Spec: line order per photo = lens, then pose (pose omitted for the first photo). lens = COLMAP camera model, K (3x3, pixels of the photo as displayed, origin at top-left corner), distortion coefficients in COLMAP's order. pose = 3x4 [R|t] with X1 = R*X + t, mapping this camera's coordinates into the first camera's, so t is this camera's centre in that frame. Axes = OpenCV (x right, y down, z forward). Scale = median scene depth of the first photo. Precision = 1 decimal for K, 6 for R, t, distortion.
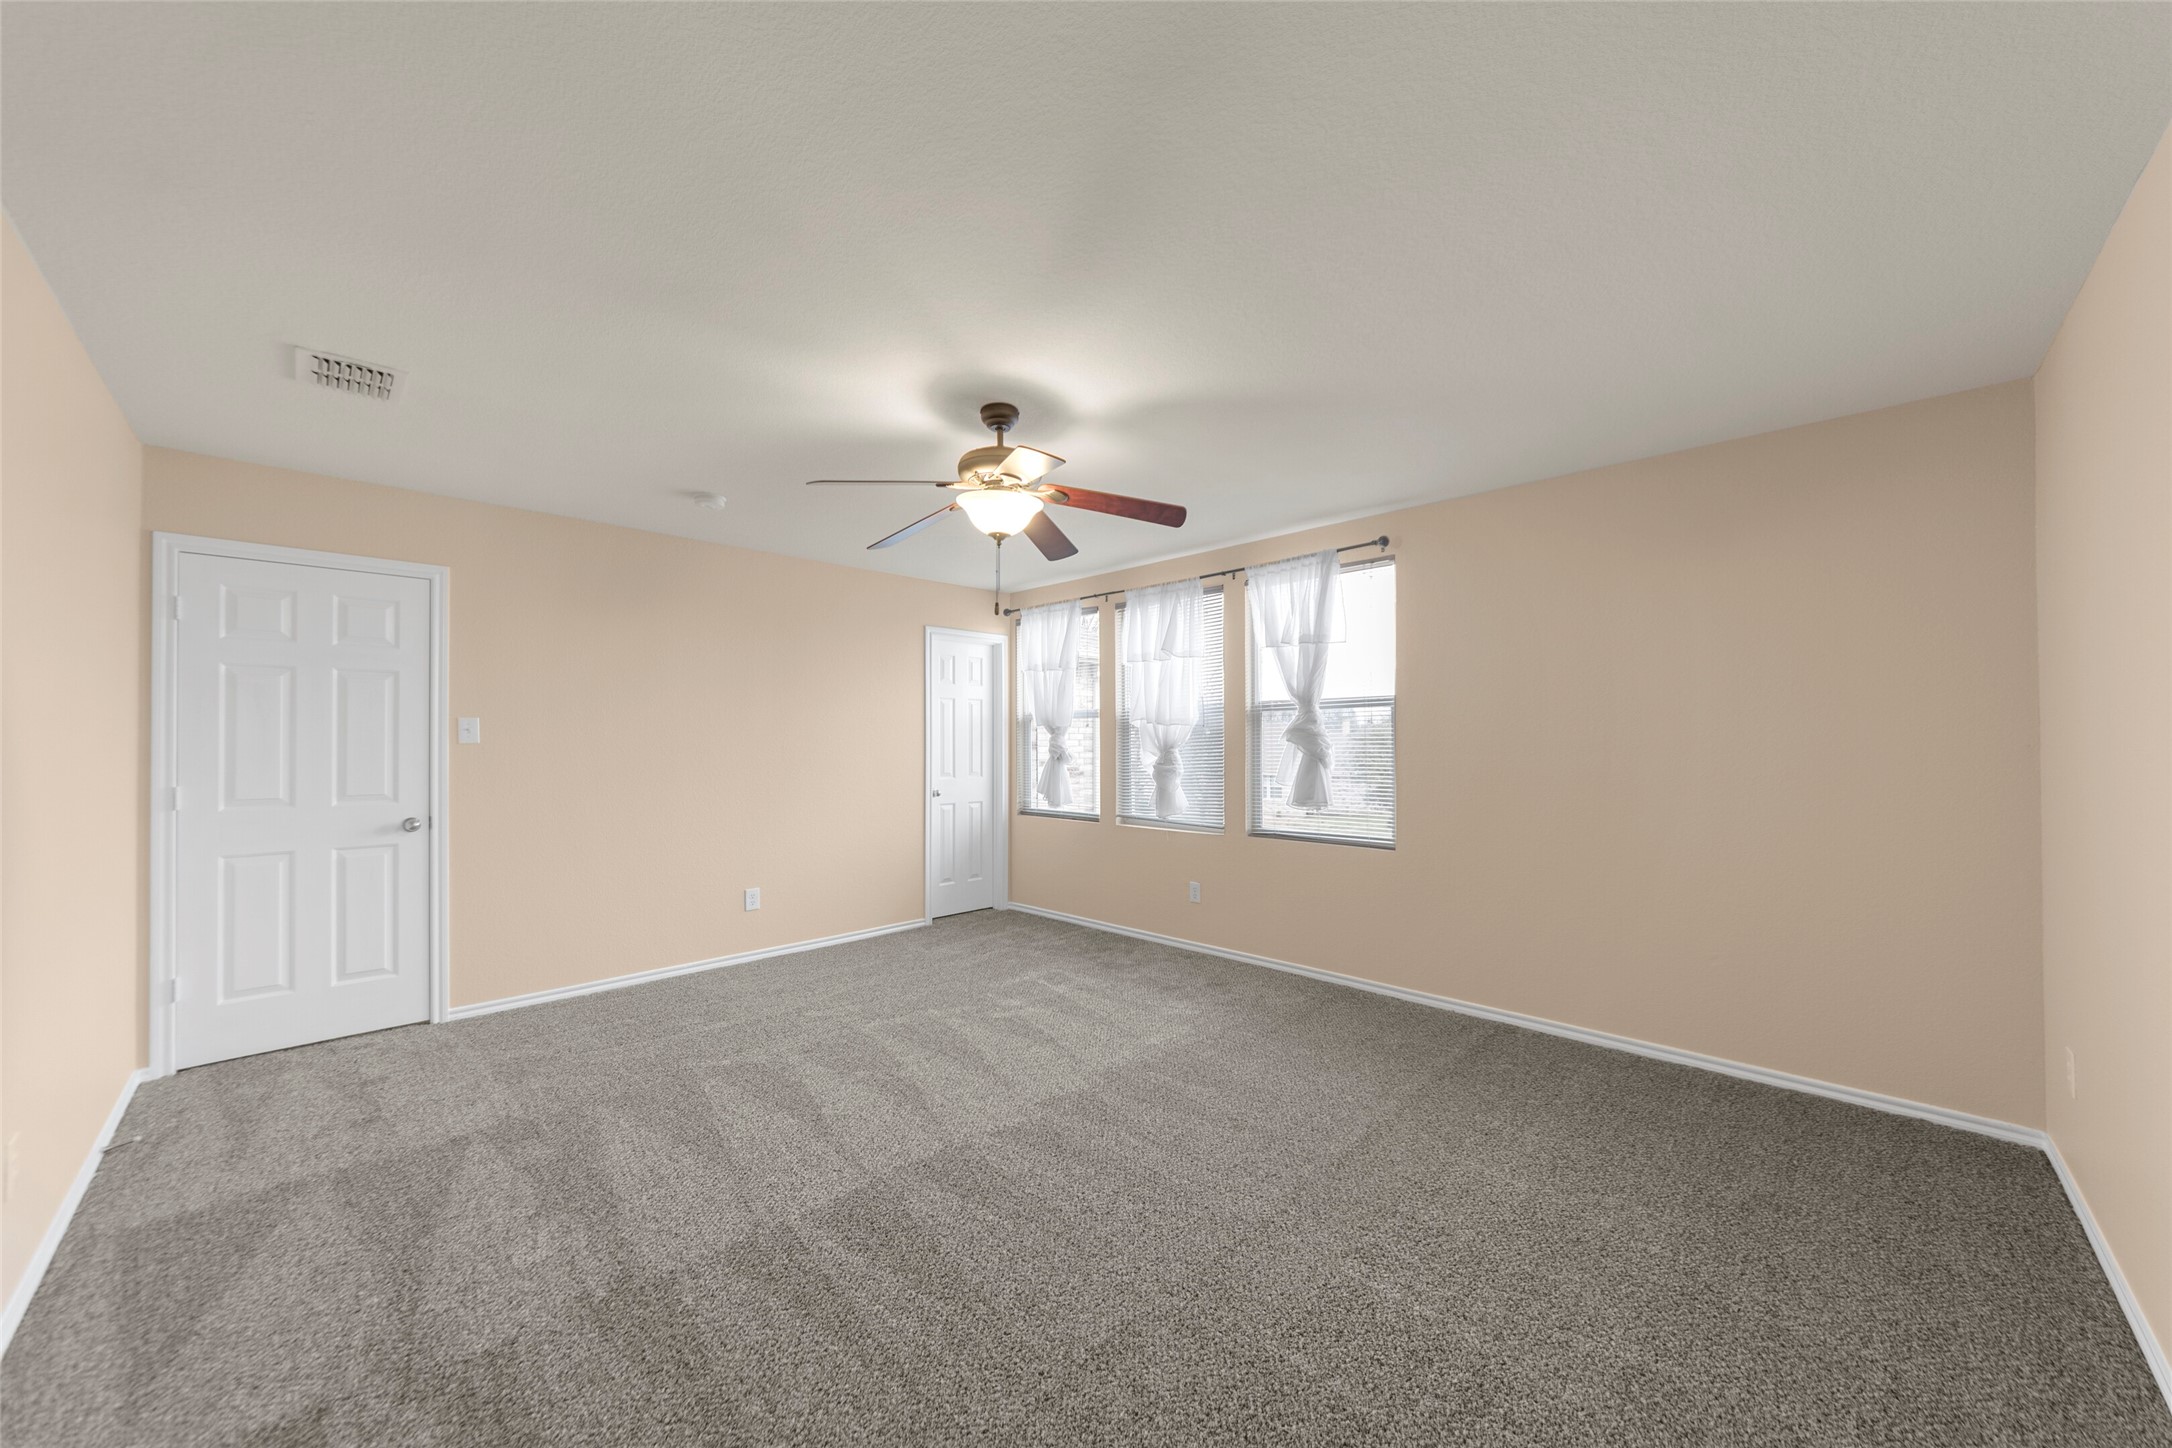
lens RADIAL K [[778.6, 0, 1086.4], [0, 778.6, 743.8], [0, 0, 1]] dist [-0.002186, -0.000205]
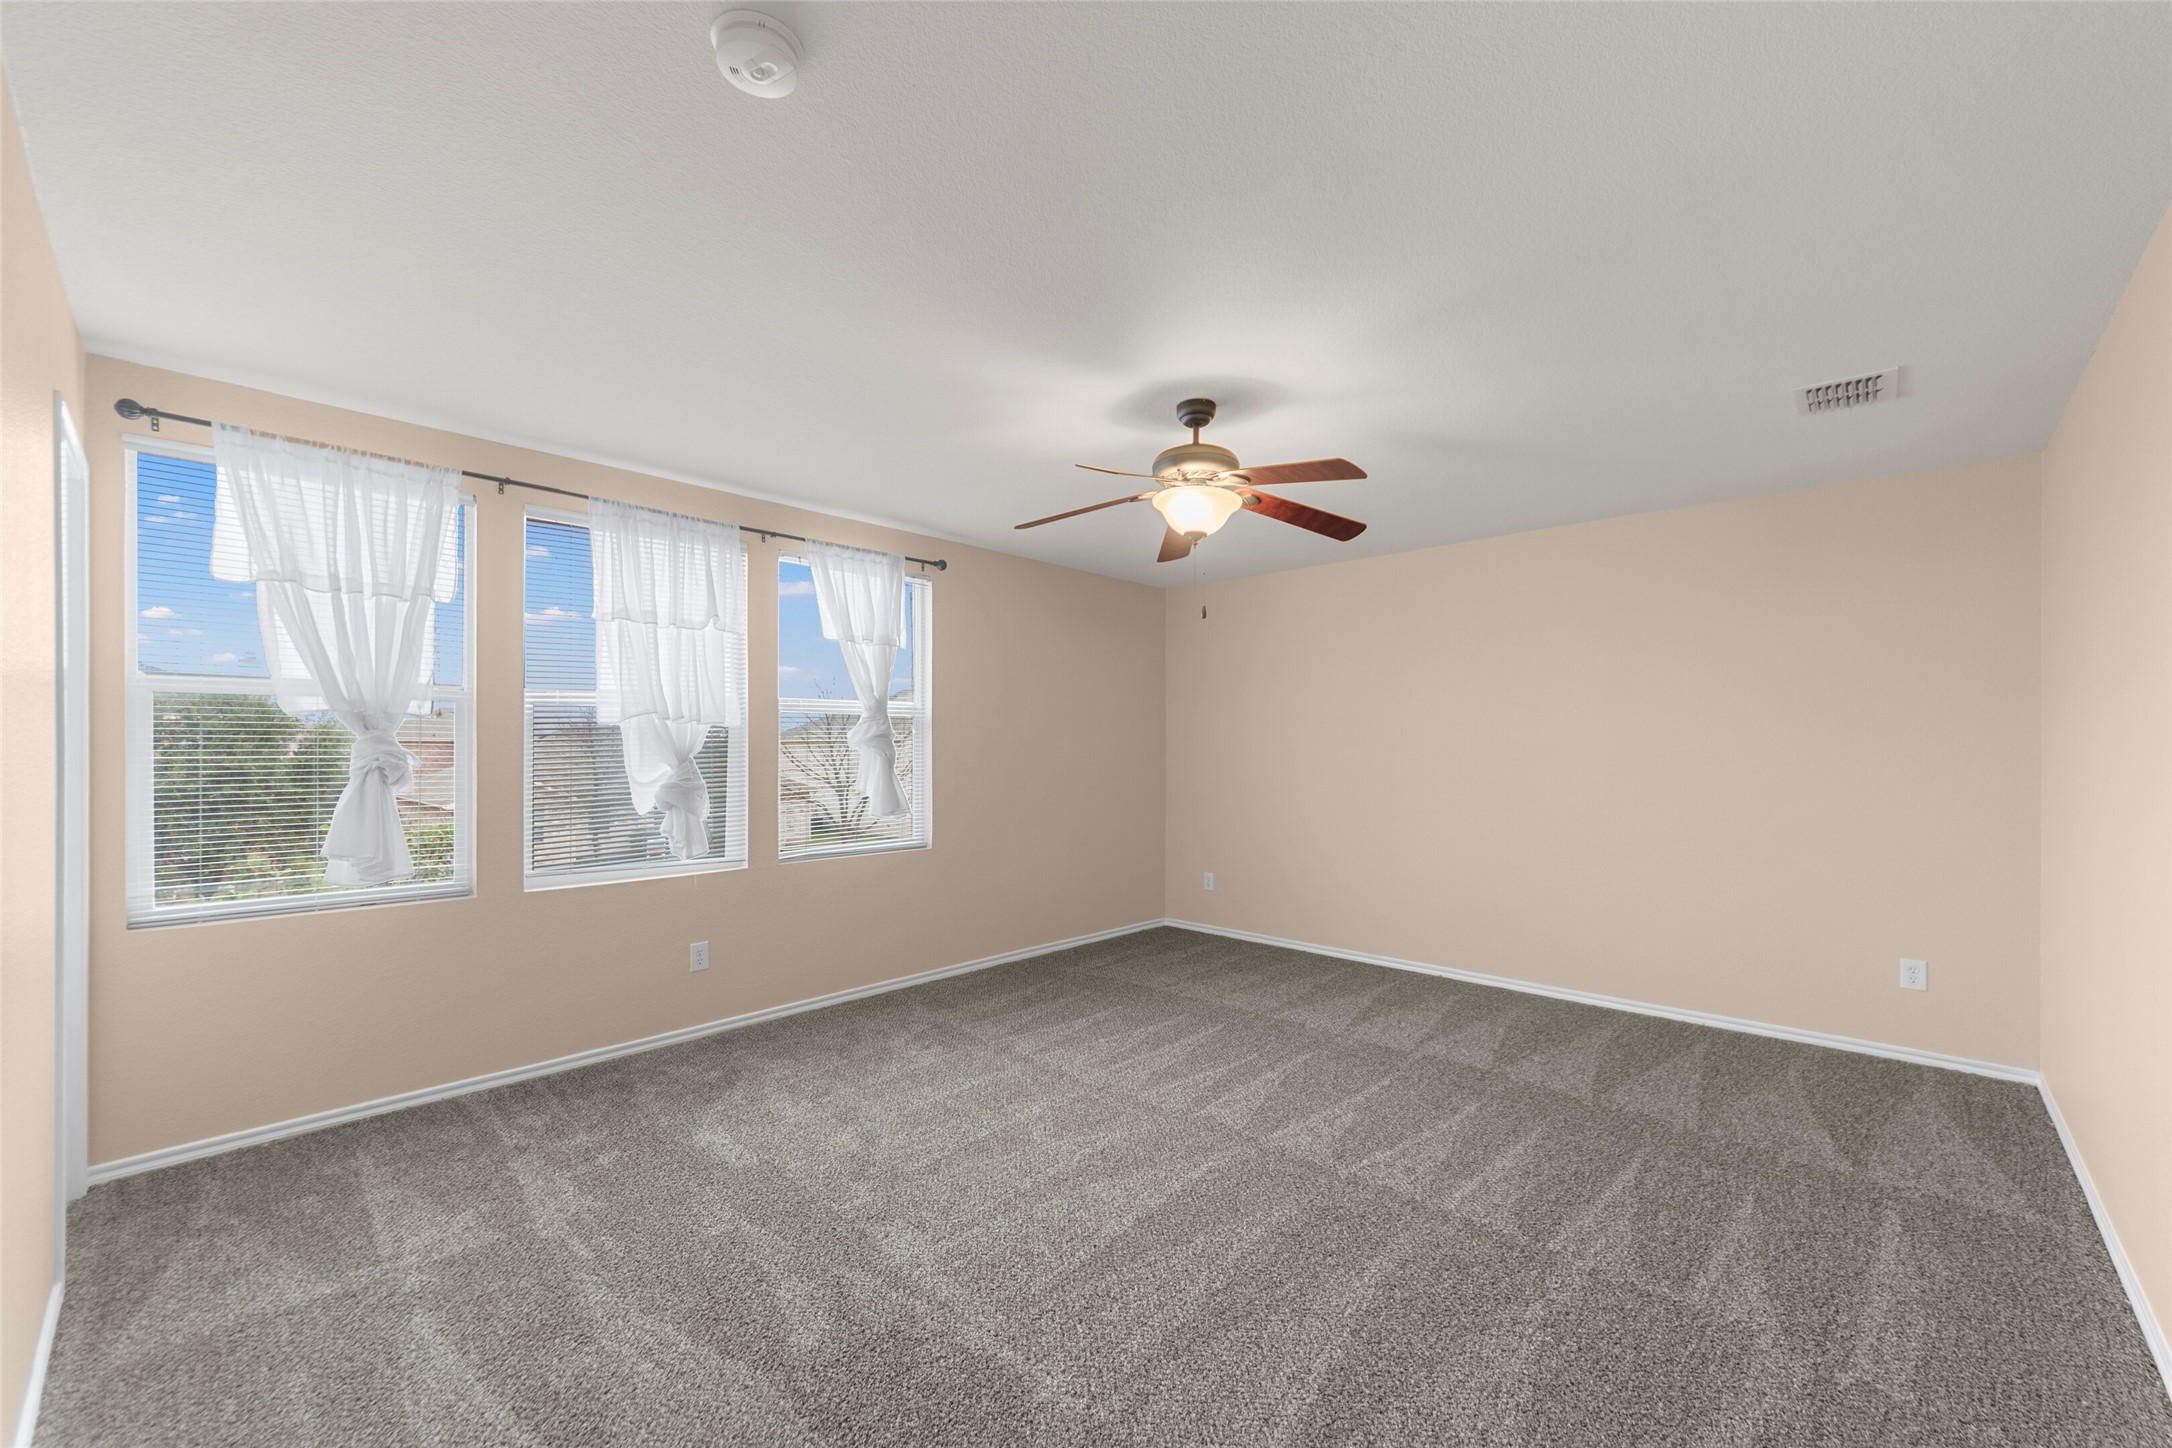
lens RADIAL K [[851.0, 0, 1079.3], [0, 851.0, 753.7], [0, 0, 1]] dist [-0.002071, -0.006963]
pose [[-0.023447, -0.006748, 0.999702, -0.682934], [-0.004228, 0.999969, 0.006650, -0.003074], [-0.999716, -0.004071, -0.023475, 0.694779]]
